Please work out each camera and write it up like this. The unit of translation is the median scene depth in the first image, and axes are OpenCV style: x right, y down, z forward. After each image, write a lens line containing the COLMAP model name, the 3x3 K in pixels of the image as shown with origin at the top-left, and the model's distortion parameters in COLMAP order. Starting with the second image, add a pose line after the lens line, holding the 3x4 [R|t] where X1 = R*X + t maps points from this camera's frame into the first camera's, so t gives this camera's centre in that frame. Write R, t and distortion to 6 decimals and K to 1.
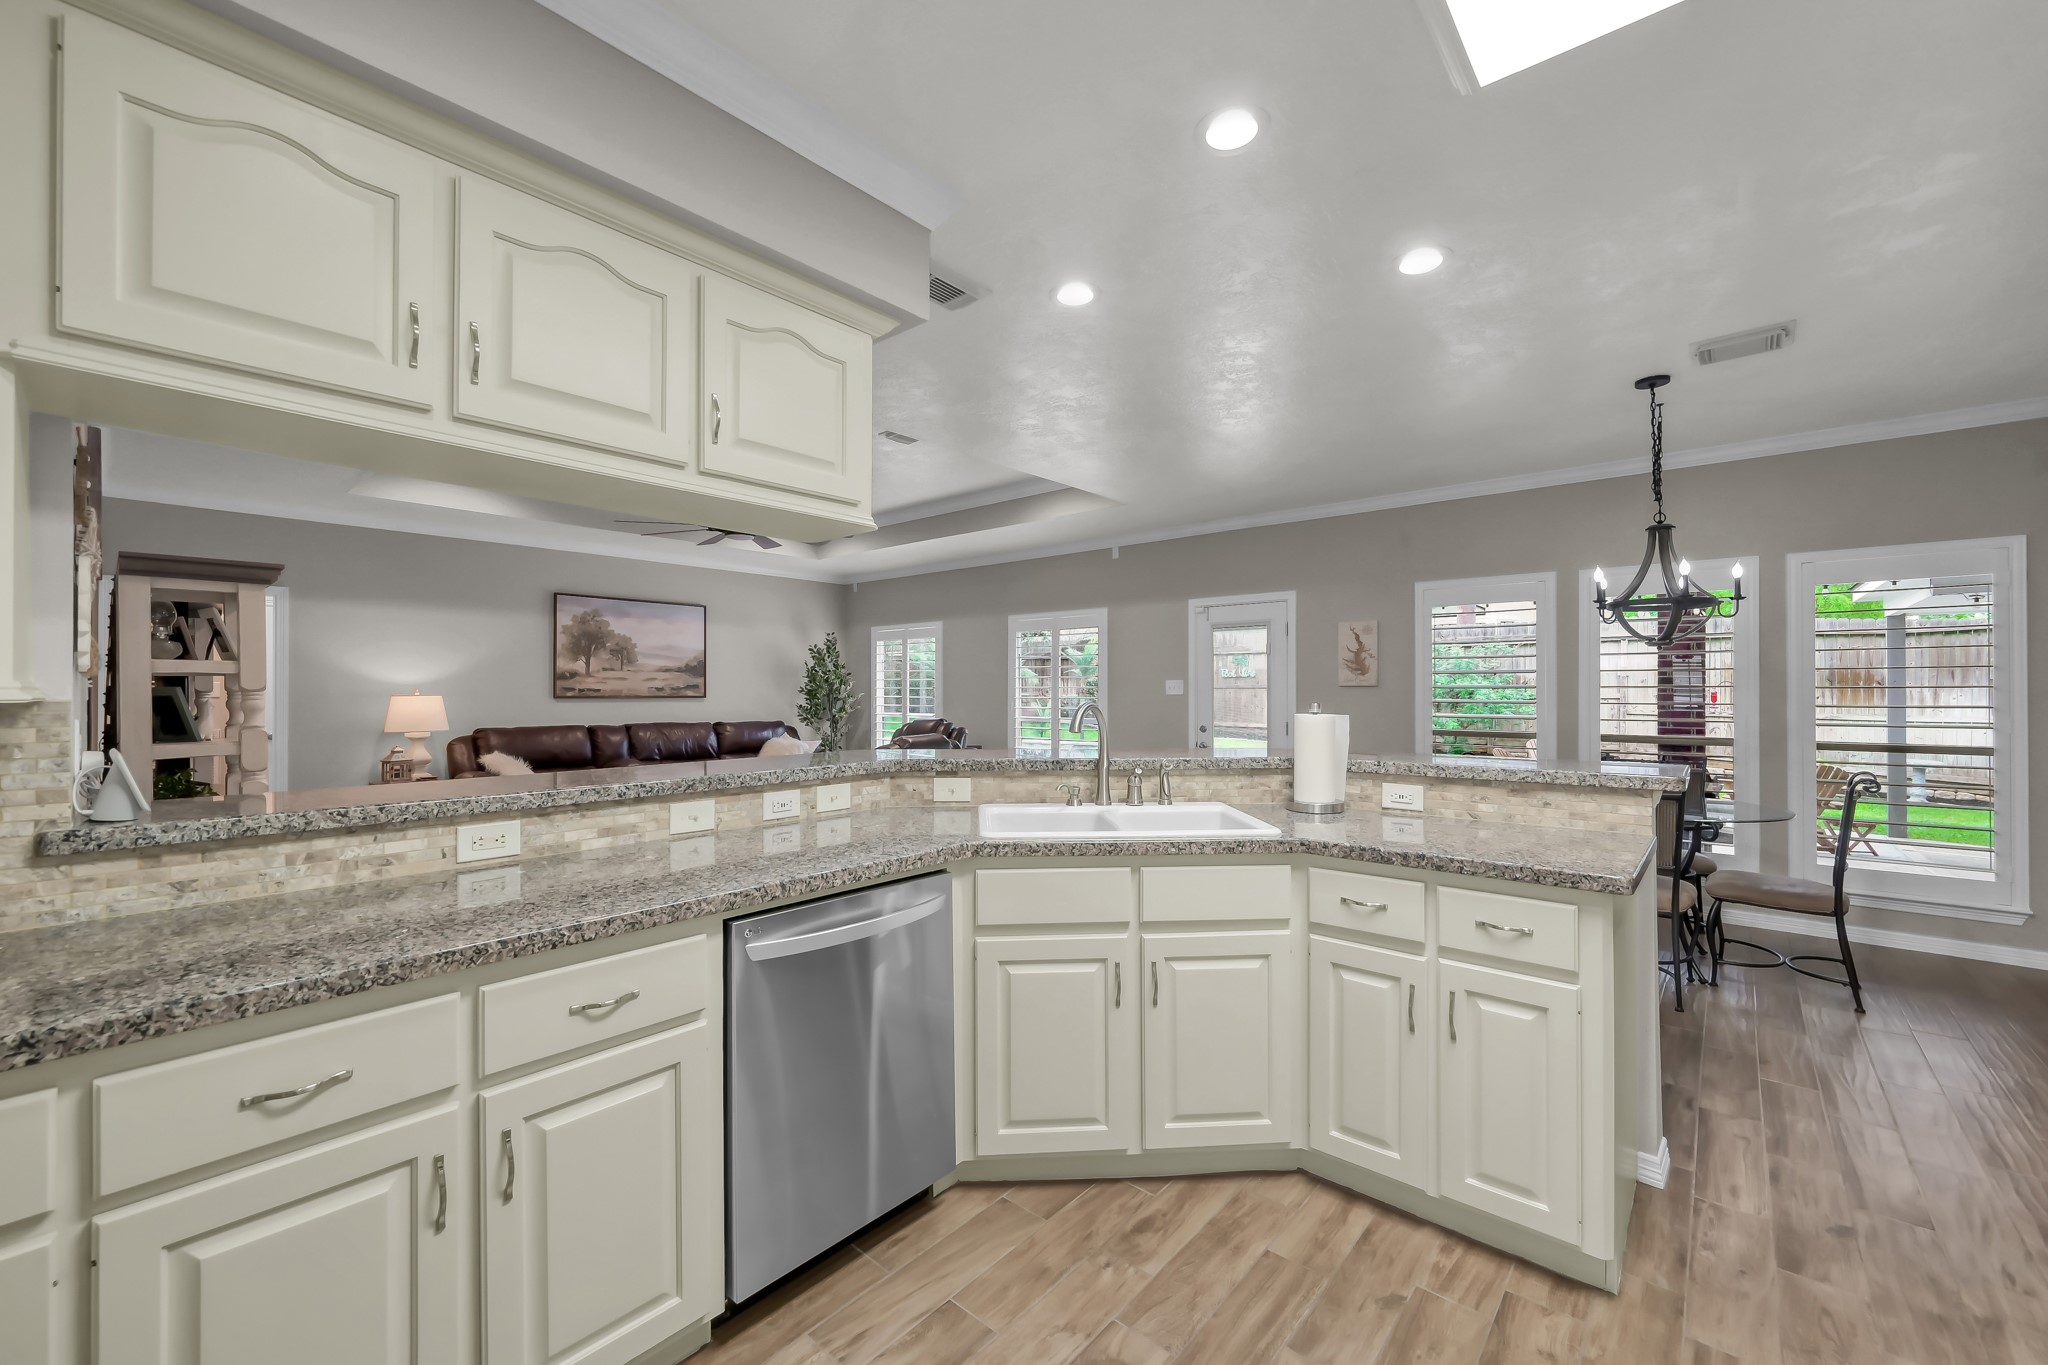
lens RADIAL K [[814.6, 0, 1034.7], [0, 814.6, 686.9], [0, 0, 1]] dist [-0.003230, -0.000133]
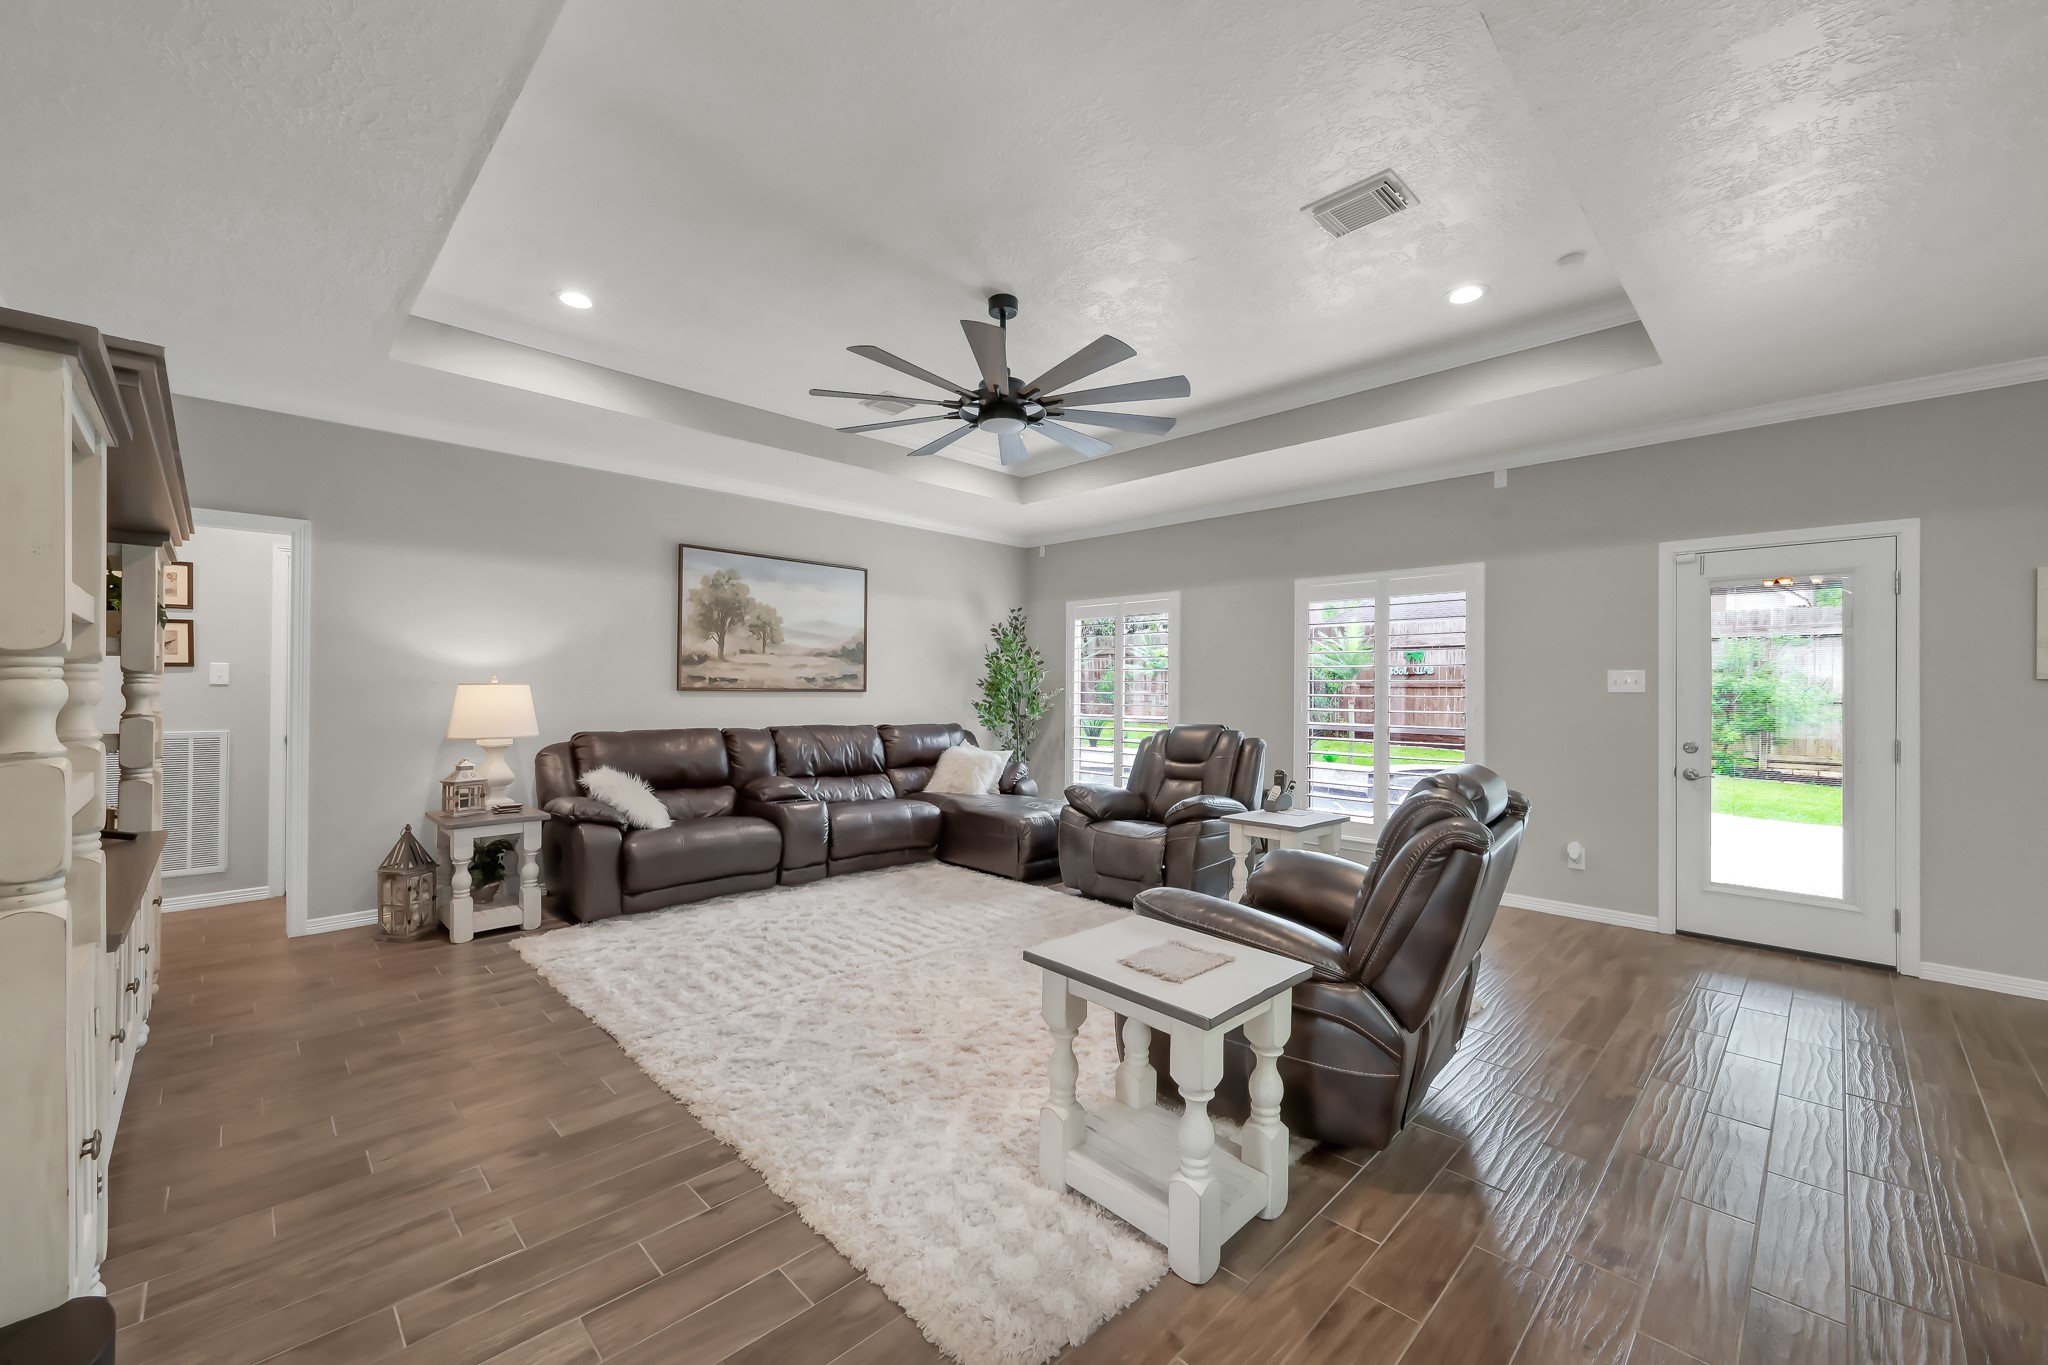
lens RADIAL K [[806.1, 0, 1031.0], [0, 806.1, 683.0], [0, 0, 1]] dist [-0.001507, 0.000332]
pose [[0.997210, 0.008007, -0.074212, -0.241884], [-0.008177, 0.999965, -0.001981, 0.006541], [0.074194, 0.002582, 0.997241, 0.333522]]
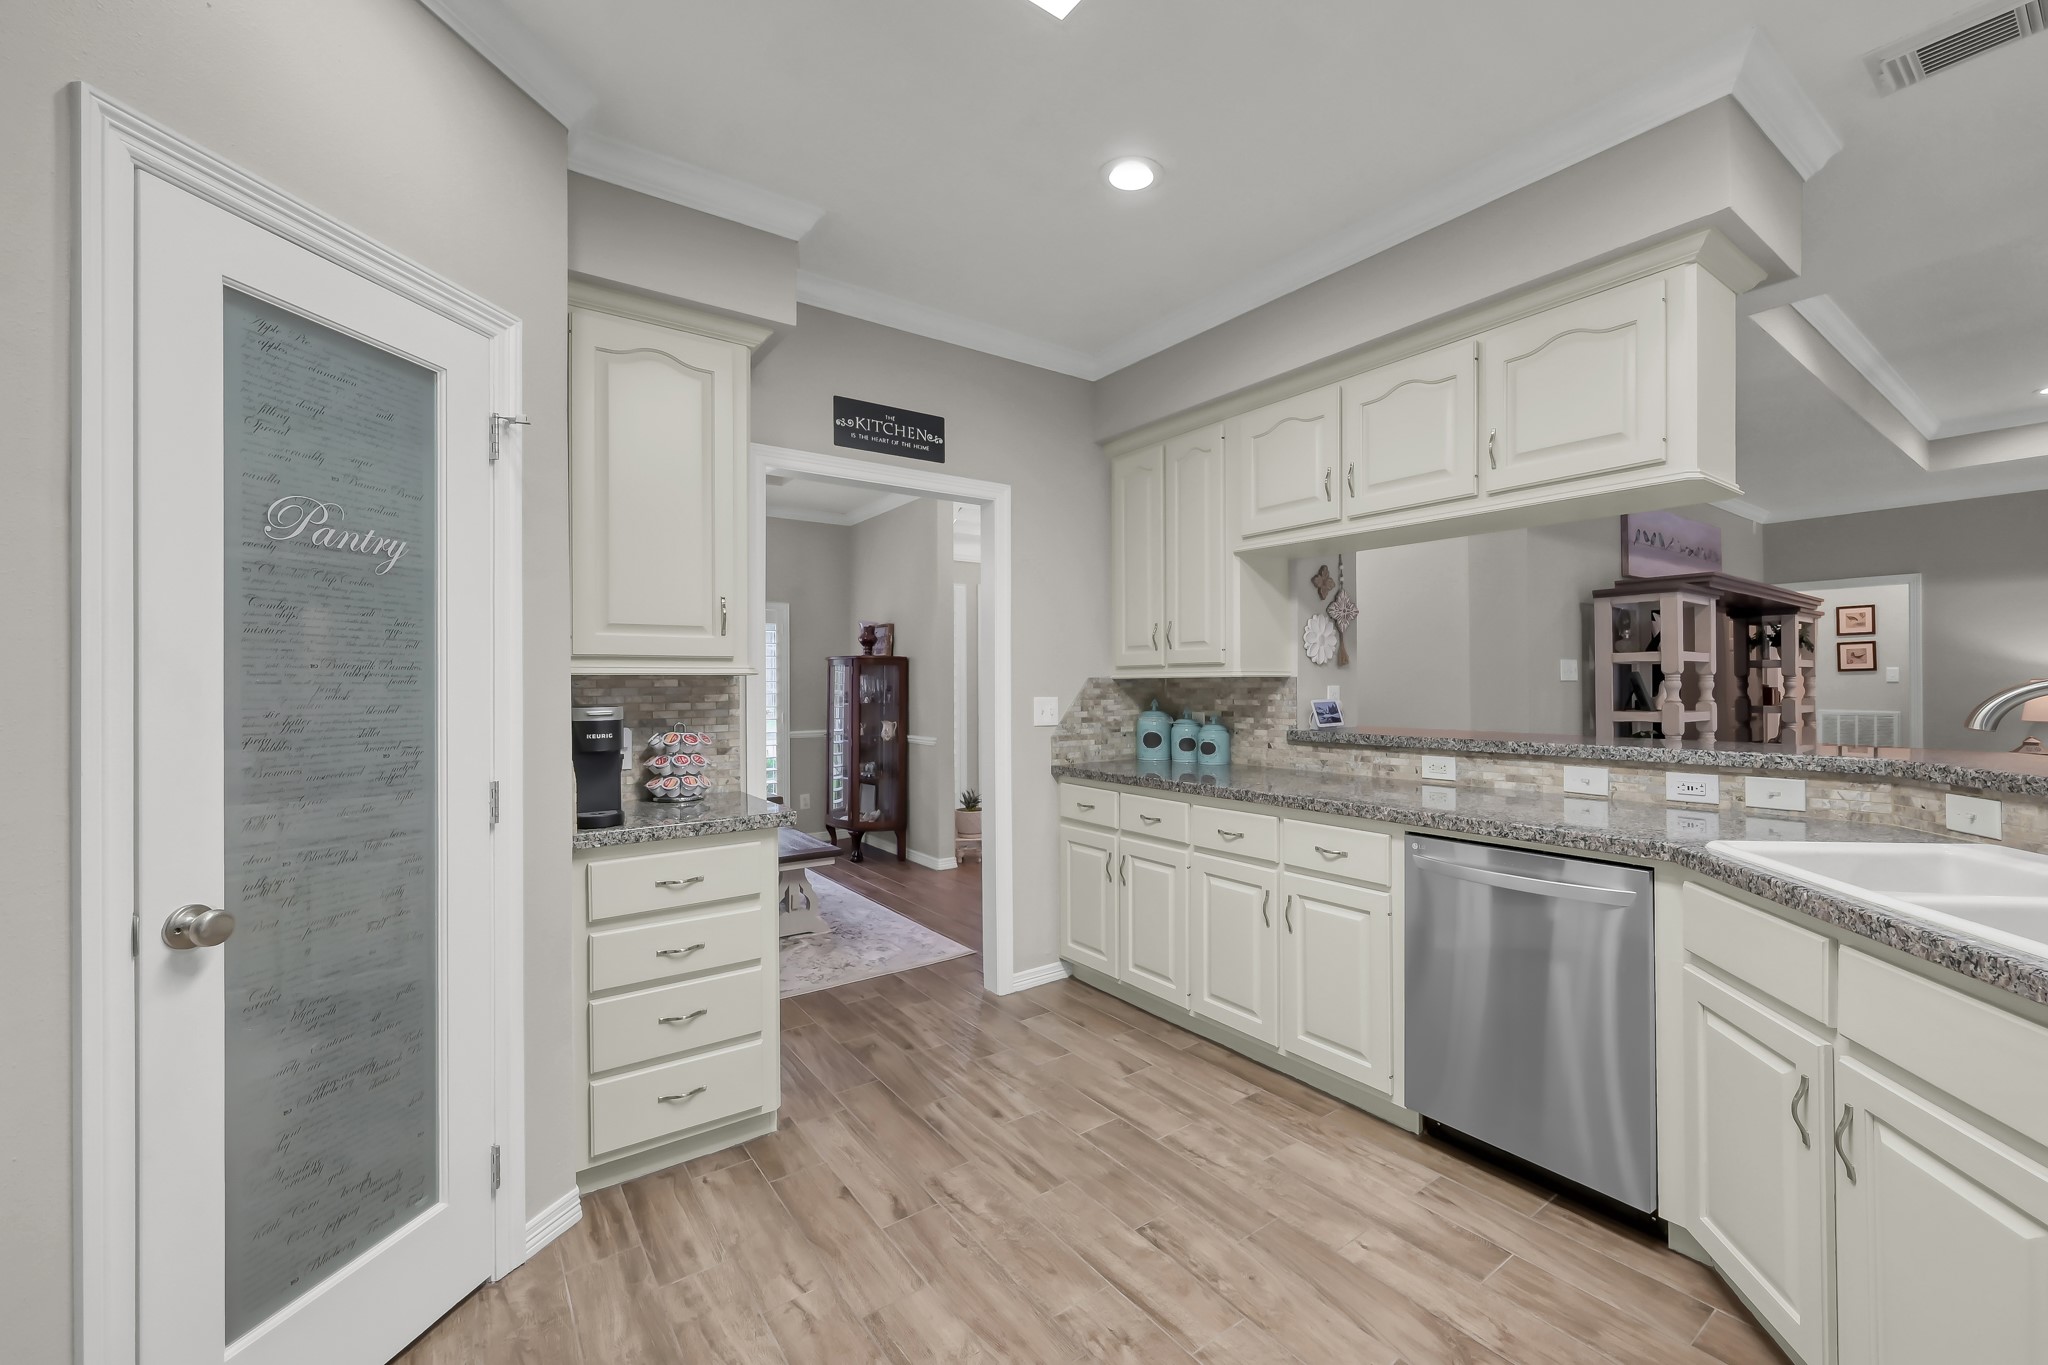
lens RADIAL K [[838.4, 0, 1103.7], [0, 838.4, 682.6], [0, 0, 1]] dist [-0.000035, 0.000037]
pose [[-0.190808, -0.000463, -0.981627, 0.258934], [0.008533, 0.999961, -0.002130, 0.006557], [0.981590, -0.008783, -0.190797, 0.174693]]
